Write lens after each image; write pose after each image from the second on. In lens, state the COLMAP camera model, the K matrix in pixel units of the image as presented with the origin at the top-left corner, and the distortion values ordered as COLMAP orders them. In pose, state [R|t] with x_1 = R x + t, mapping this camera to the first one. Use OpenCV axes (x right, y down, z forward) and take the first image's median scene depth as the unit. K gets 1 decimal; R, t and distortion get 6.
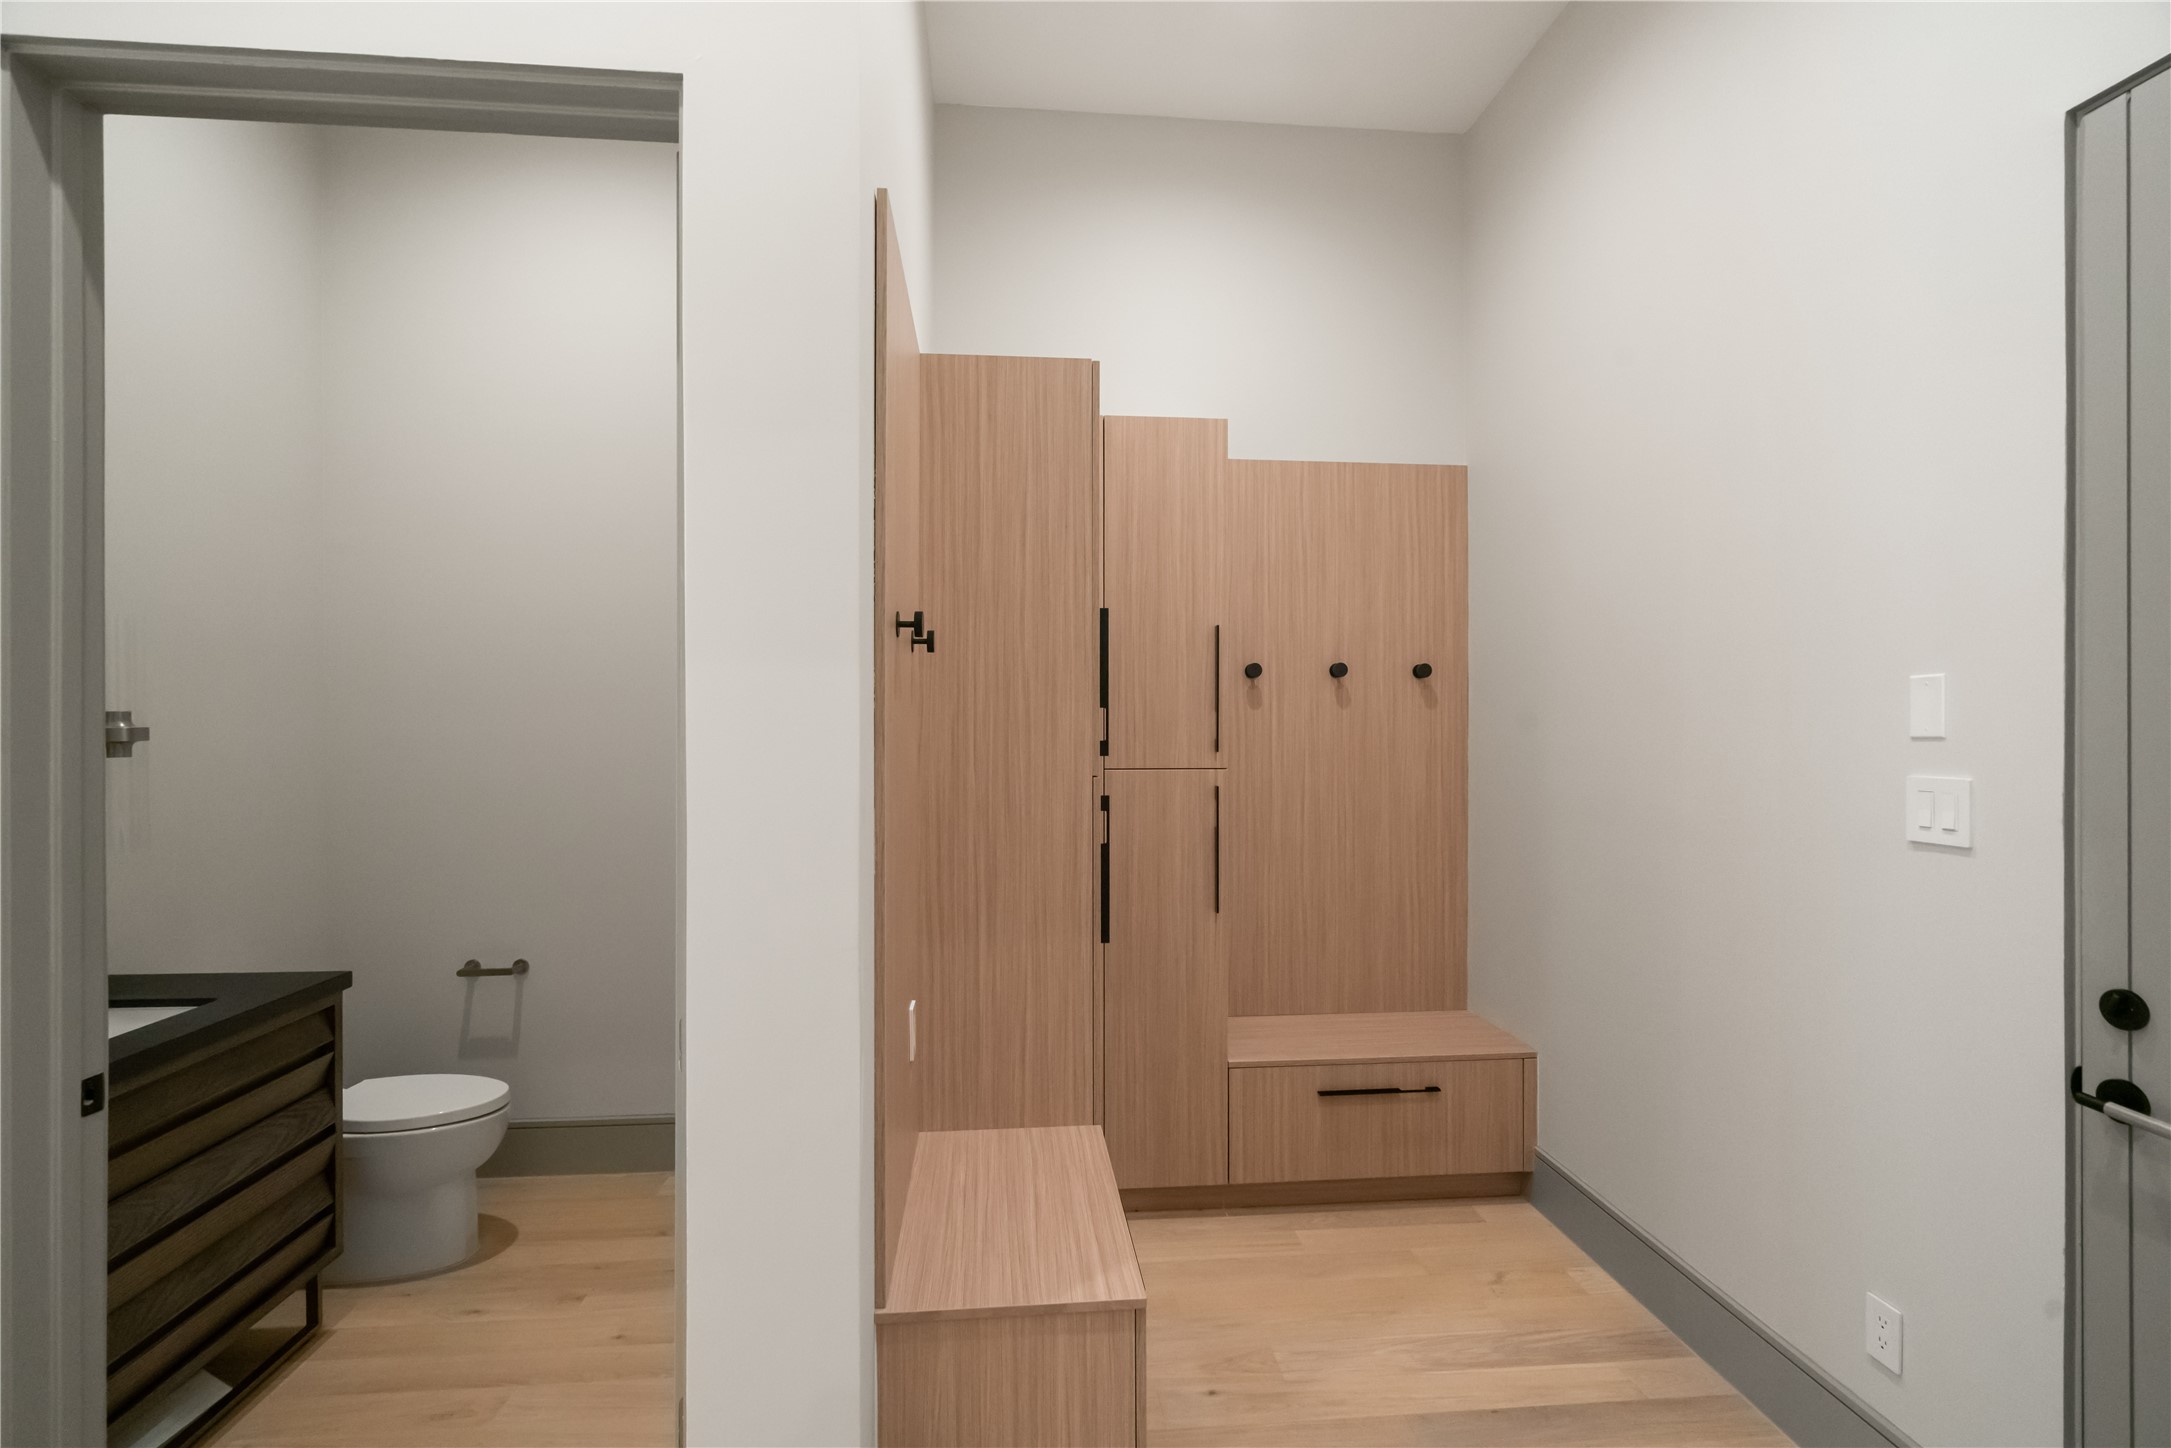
lens RADIAL K [[1007.1, 0, 1091.8], [0, 1007.1, 723.1], [0, 0, 1]] dist [-0.005438, 0.001550]
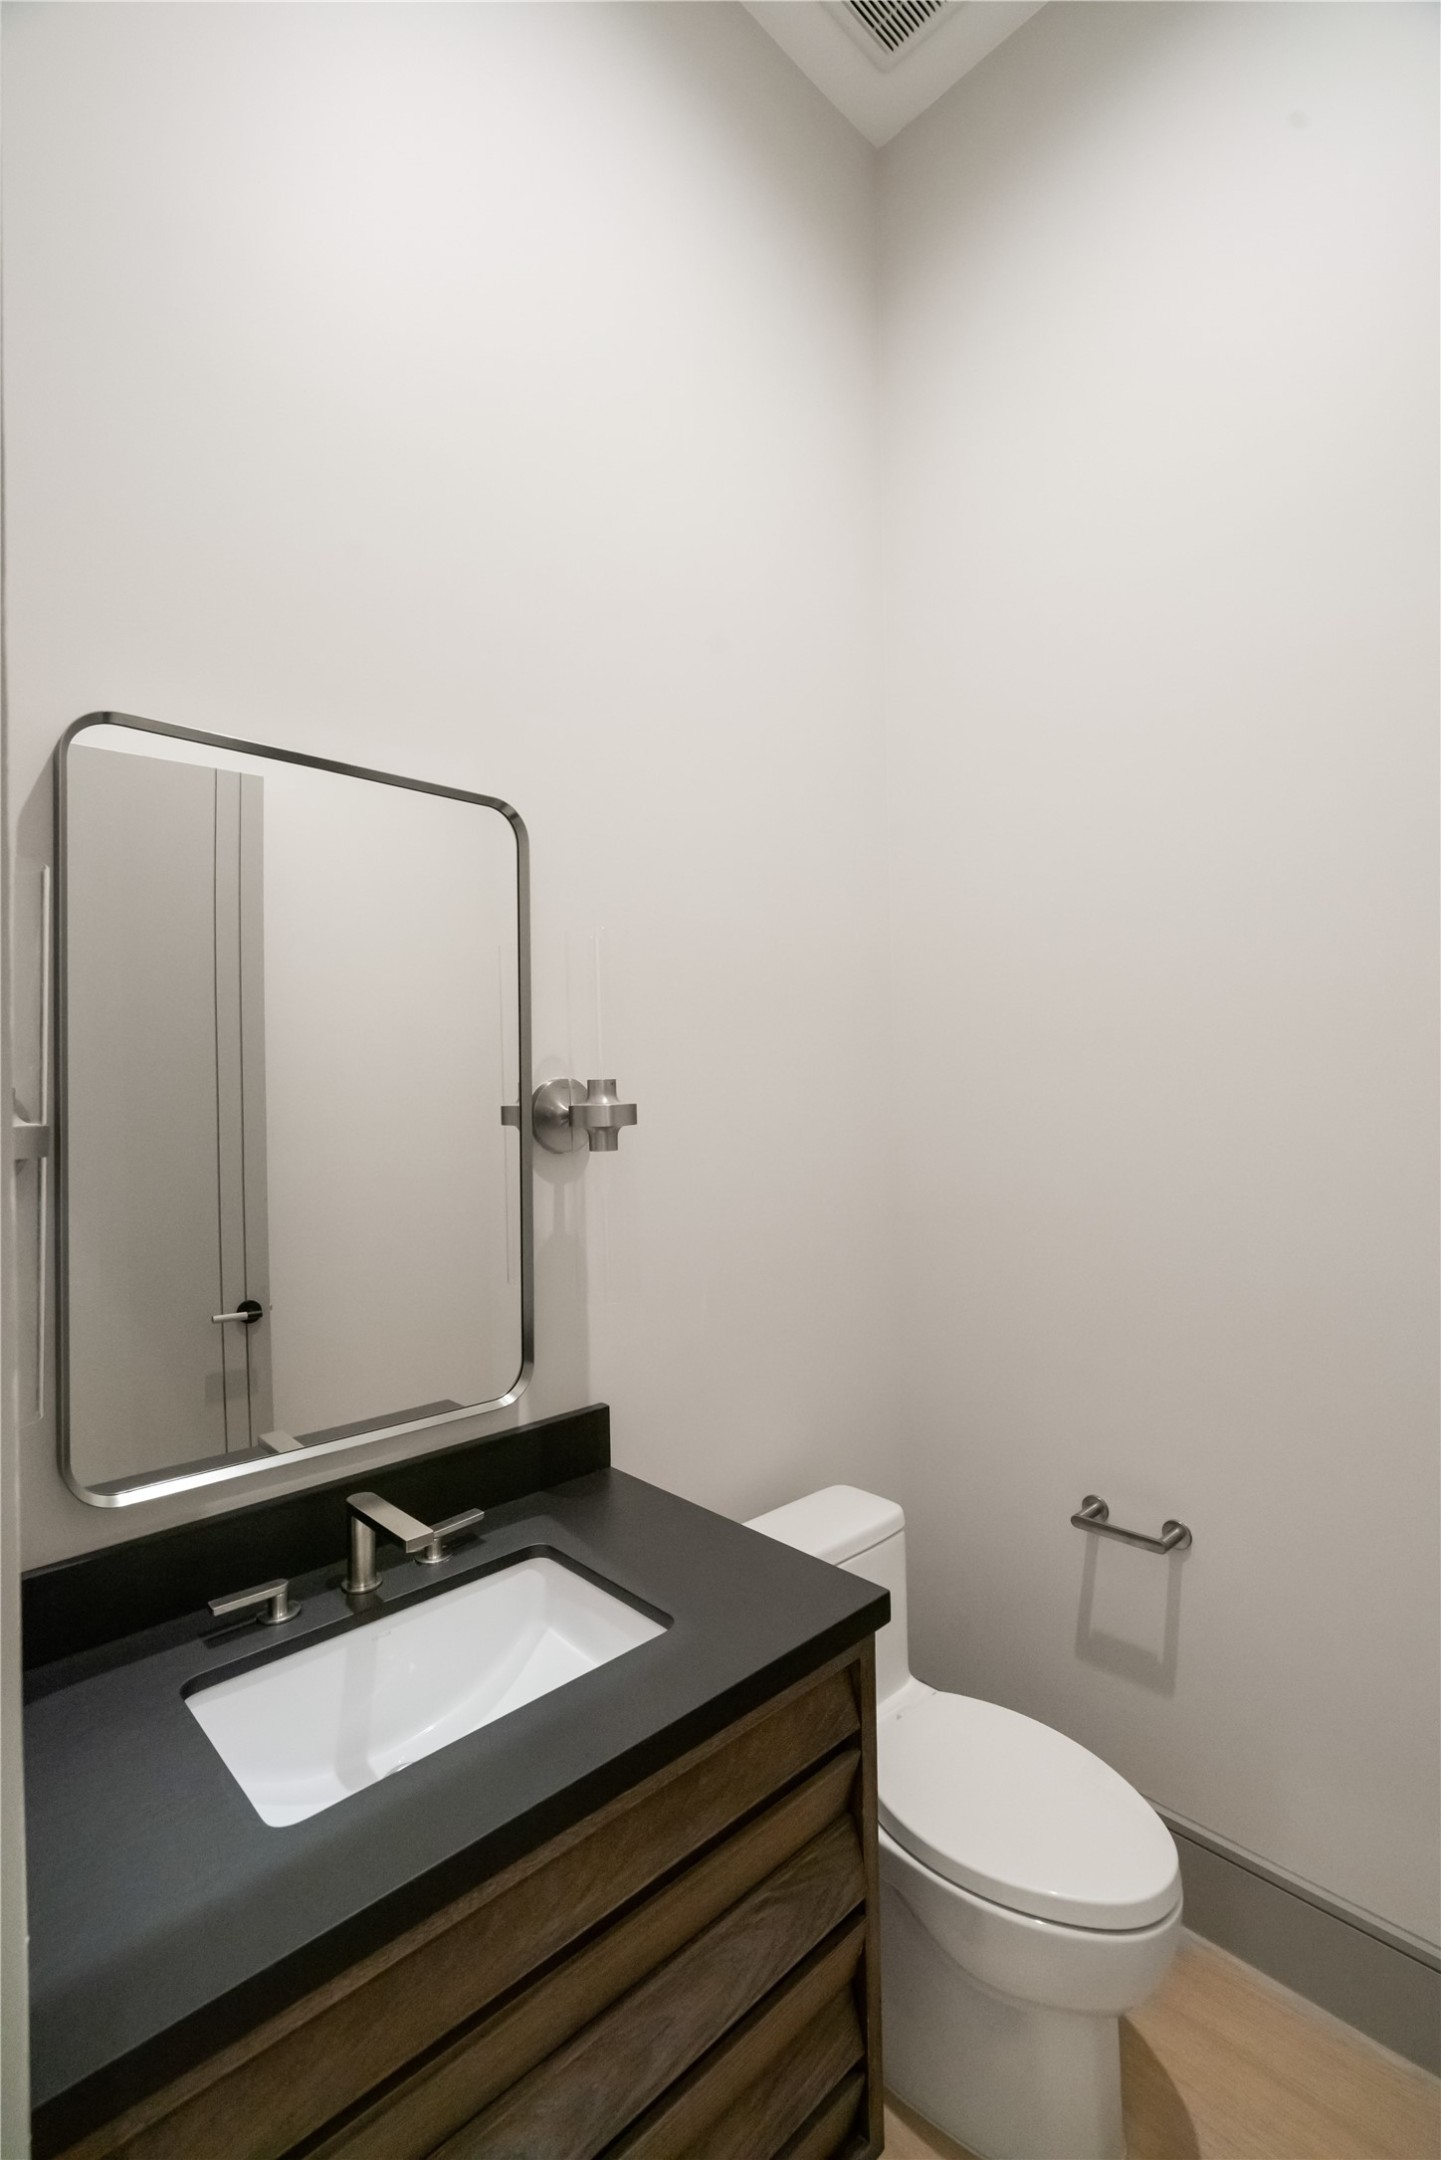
lens RADIAL K [[1002.0, 0, 722.1], [0, 1002.0, 1086.5], [0, 0, 1]] dist [-0.005438, 0.001550]
pose [[0.634251, -0.020958, -0.772843, -0.408213], [0.010422, 0.999773, -0.018559, 0.005298], [0.773057, 0.003716, 0.634326, 0.630676]]
